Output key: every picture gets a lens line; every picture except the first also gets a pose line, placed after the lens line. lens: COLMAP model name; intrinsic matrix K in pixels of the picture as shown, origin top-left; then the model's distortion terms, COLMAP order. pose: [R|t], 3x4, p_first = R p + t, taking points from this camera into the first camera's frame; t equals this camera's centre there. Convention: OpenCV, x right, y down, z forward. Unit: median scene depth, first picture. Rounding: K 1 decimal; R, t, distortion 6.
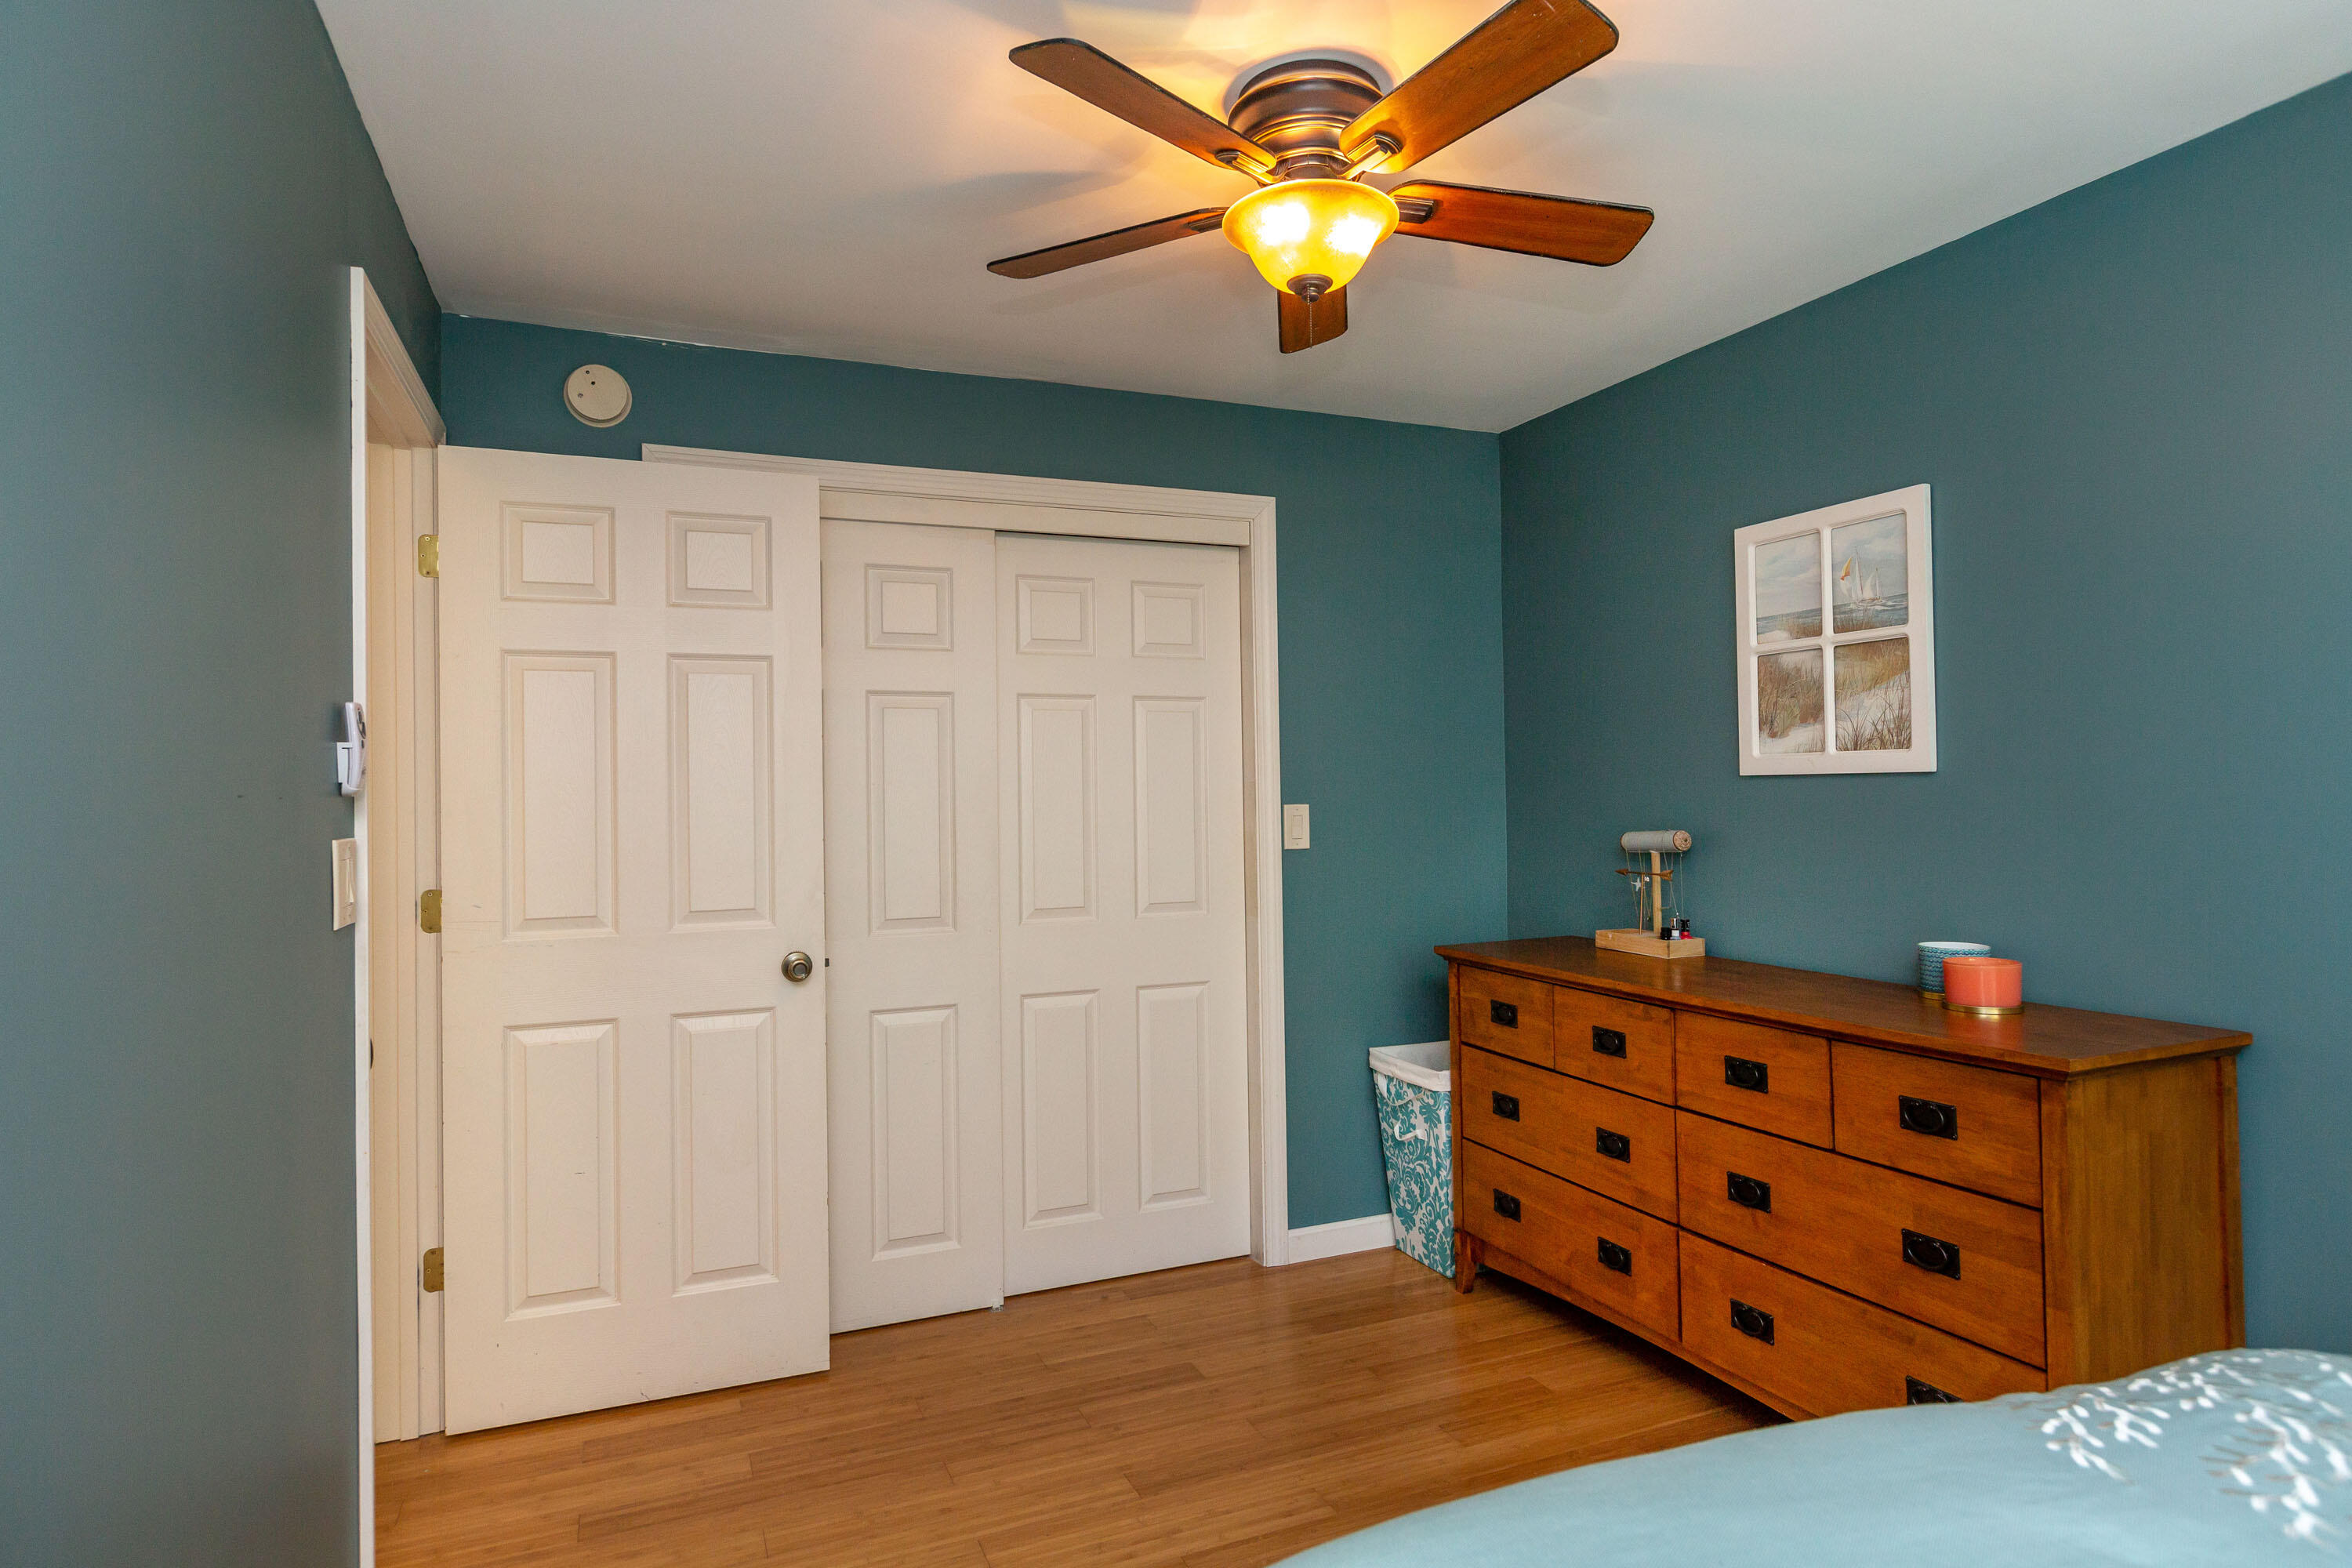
lens RADIAL K [[1302.9, 0, 1176.0], [0, 1302.9, 784.0], [0, 0, 1]] dist [0.002822, 0.000508]
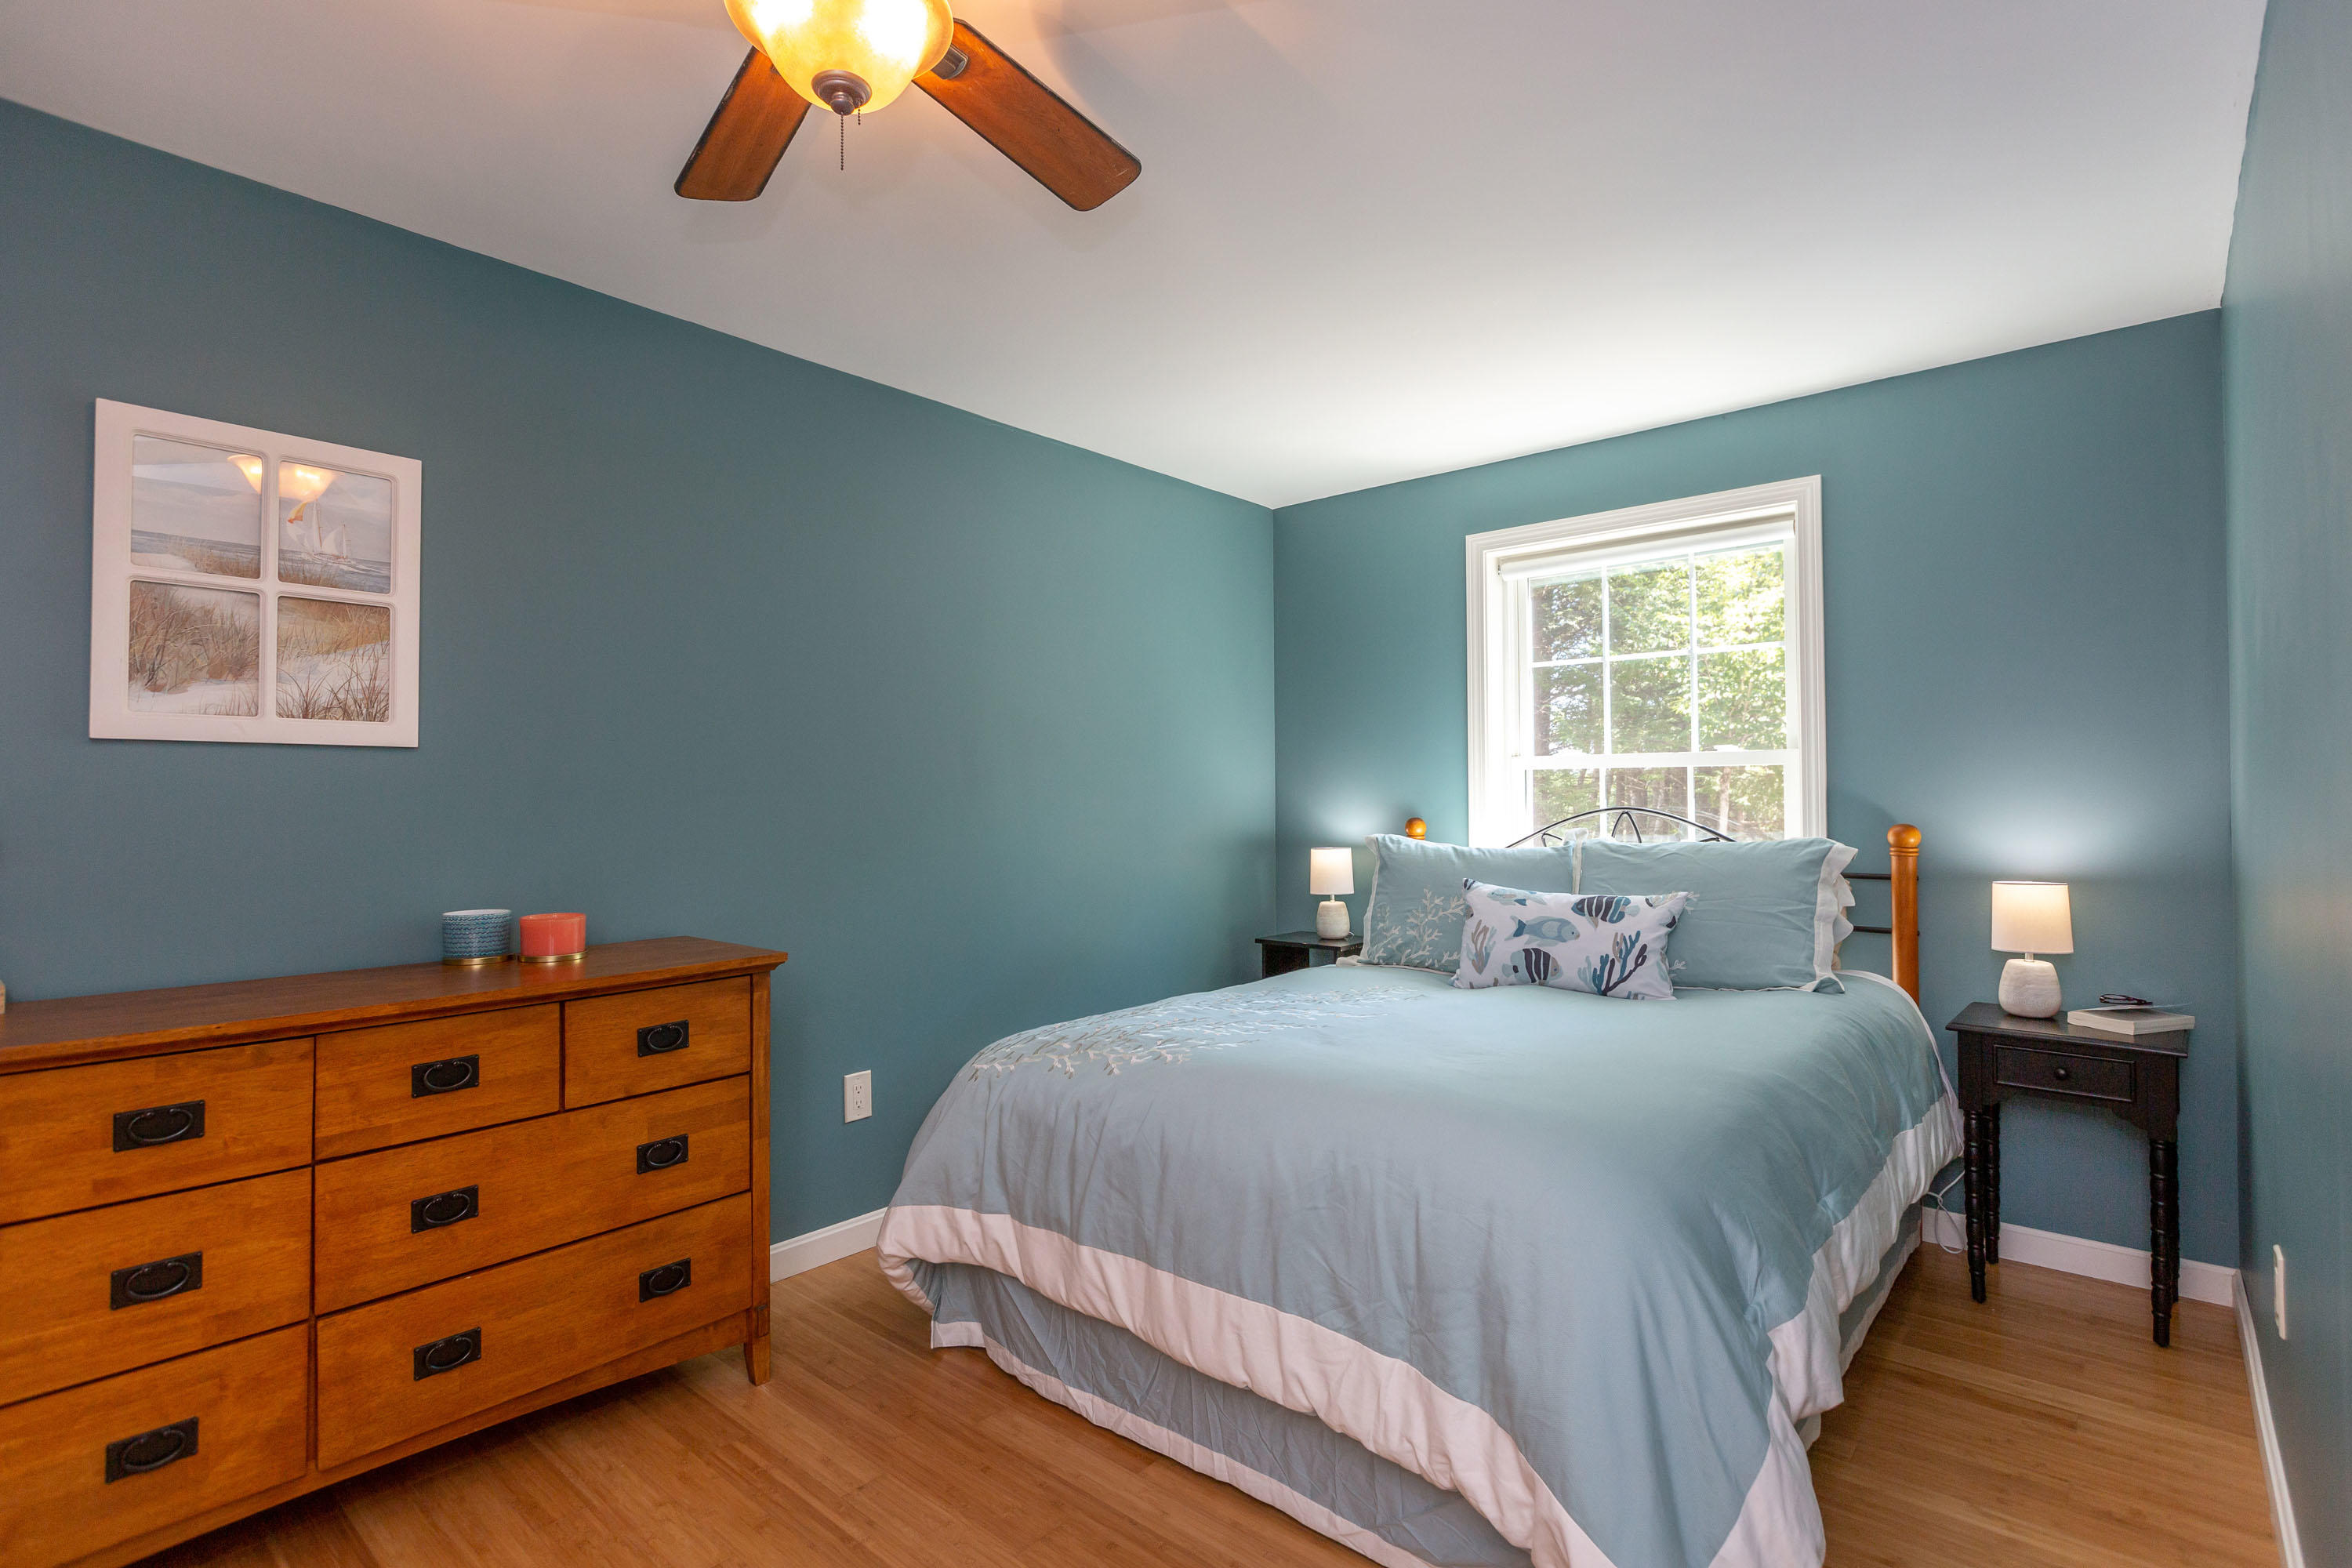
lens RADIAL K [[1098.3, 0, 1176.0], [0, 1098.3, 784.0], [0, 0, 1]] dist [0.000241, 0.000258]
pose [[-0.437604, 0.025942, 0.898793, -0.423556], [0.005085, 0.999639, -0.026377, 0.043021], [-0.899153, -0.006972, -0.437578, 0.817656]]
